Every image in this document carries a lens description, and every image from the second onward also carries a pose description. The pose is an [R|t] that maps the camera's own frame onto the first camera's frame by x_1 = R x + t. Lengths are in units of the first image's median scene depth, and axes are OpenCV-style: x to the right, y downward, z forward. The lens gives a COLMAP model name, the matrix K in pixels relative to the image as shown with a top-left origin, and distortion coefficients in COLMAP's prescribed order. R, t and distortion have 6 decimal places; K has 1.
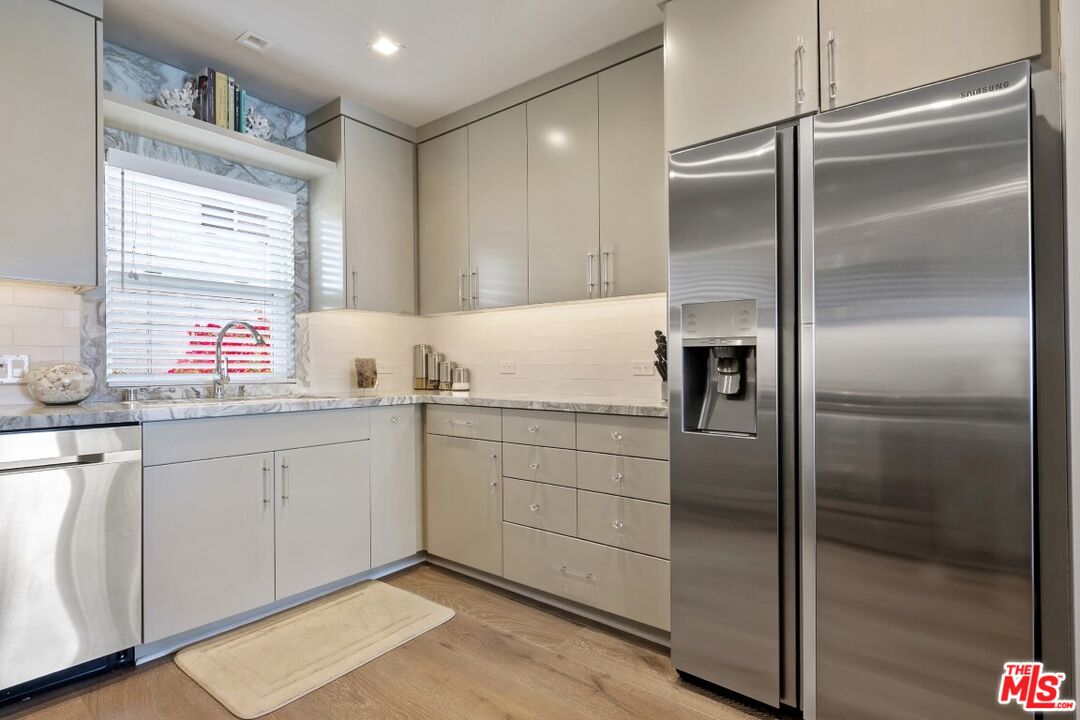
lens RADIAL K [[549.8, 0, 547.0], [0, 549.8, 360.4], [0, 0, 1]] dist [-0.000728, -0.001115]
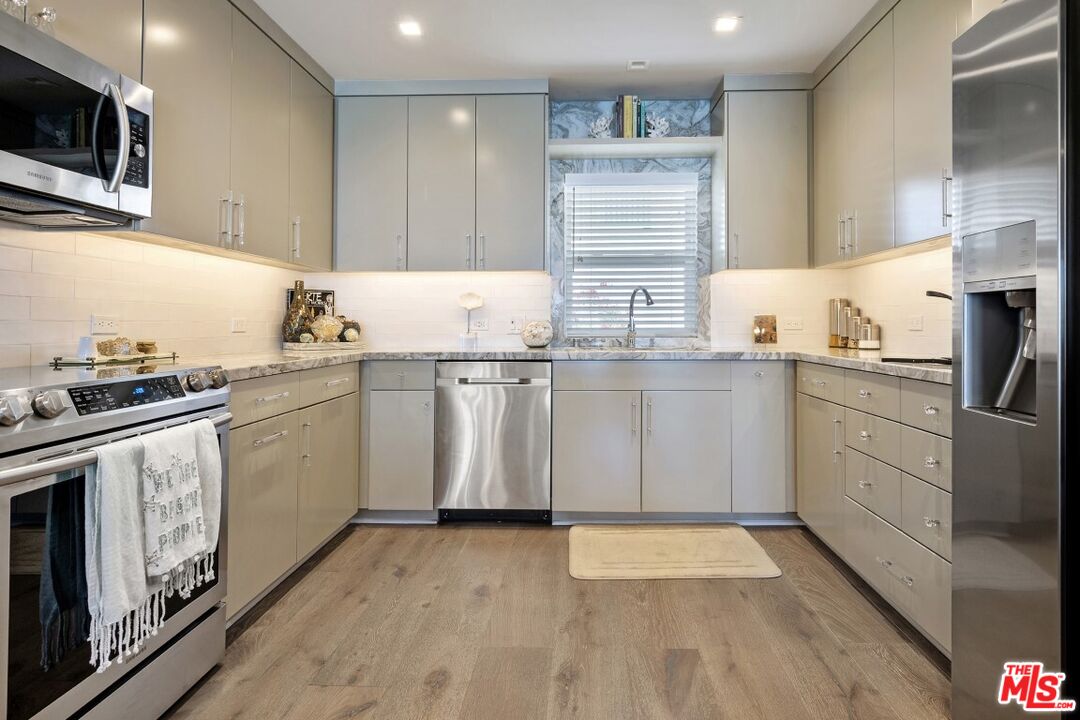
lens RADIAL K [[549.8, 0, 532.0], [0, 549.8, 310.8], [0, 0, 1]] dist [-0.000728, -0.001115]
pose [[0.591906, -0.020553, -0.805745, 0.298400], [0.010828, 0.999787, -0.017547, 0.002959], [0.805934, 0.001661, 0.592003, 0.053596]]
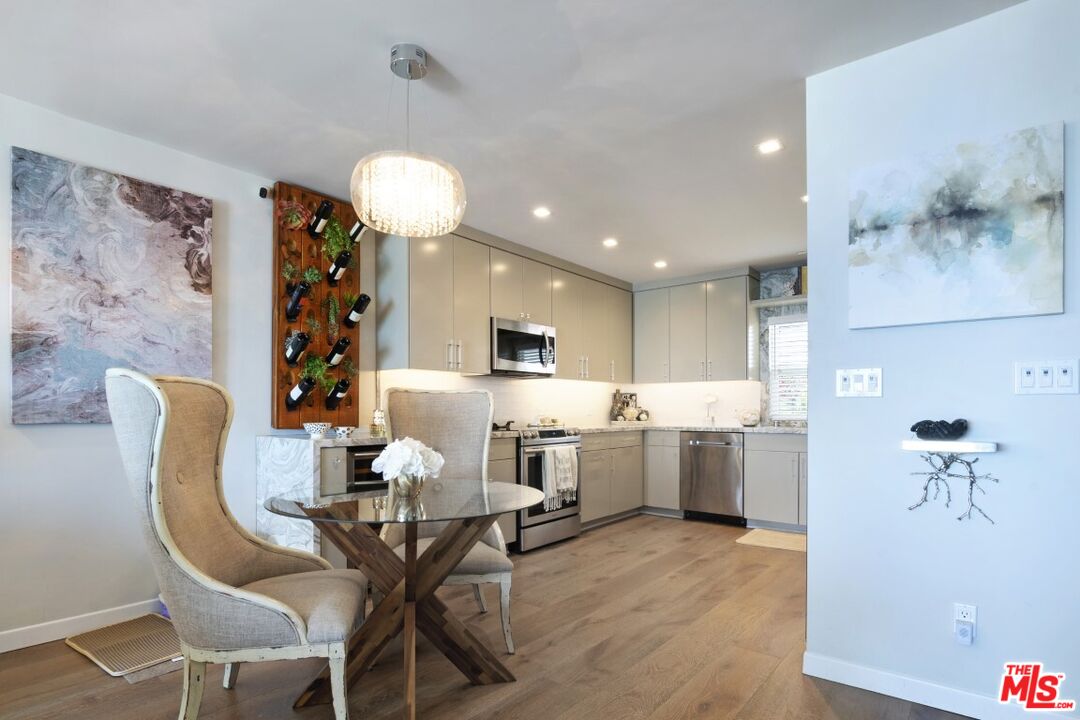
lens RADIAL K [[549.8, 0, 555.0], [0, 549.8, 409.3], [0, 0, 1]] dist [-0.000728, -0.001115]
pose [[0.031769, 0.002011, -0.999493, 1.405169], [0.012872, 0.999914, 0.002421, -0.012771], [0.999412, -0.012943, 0.031741, 0.009949]]
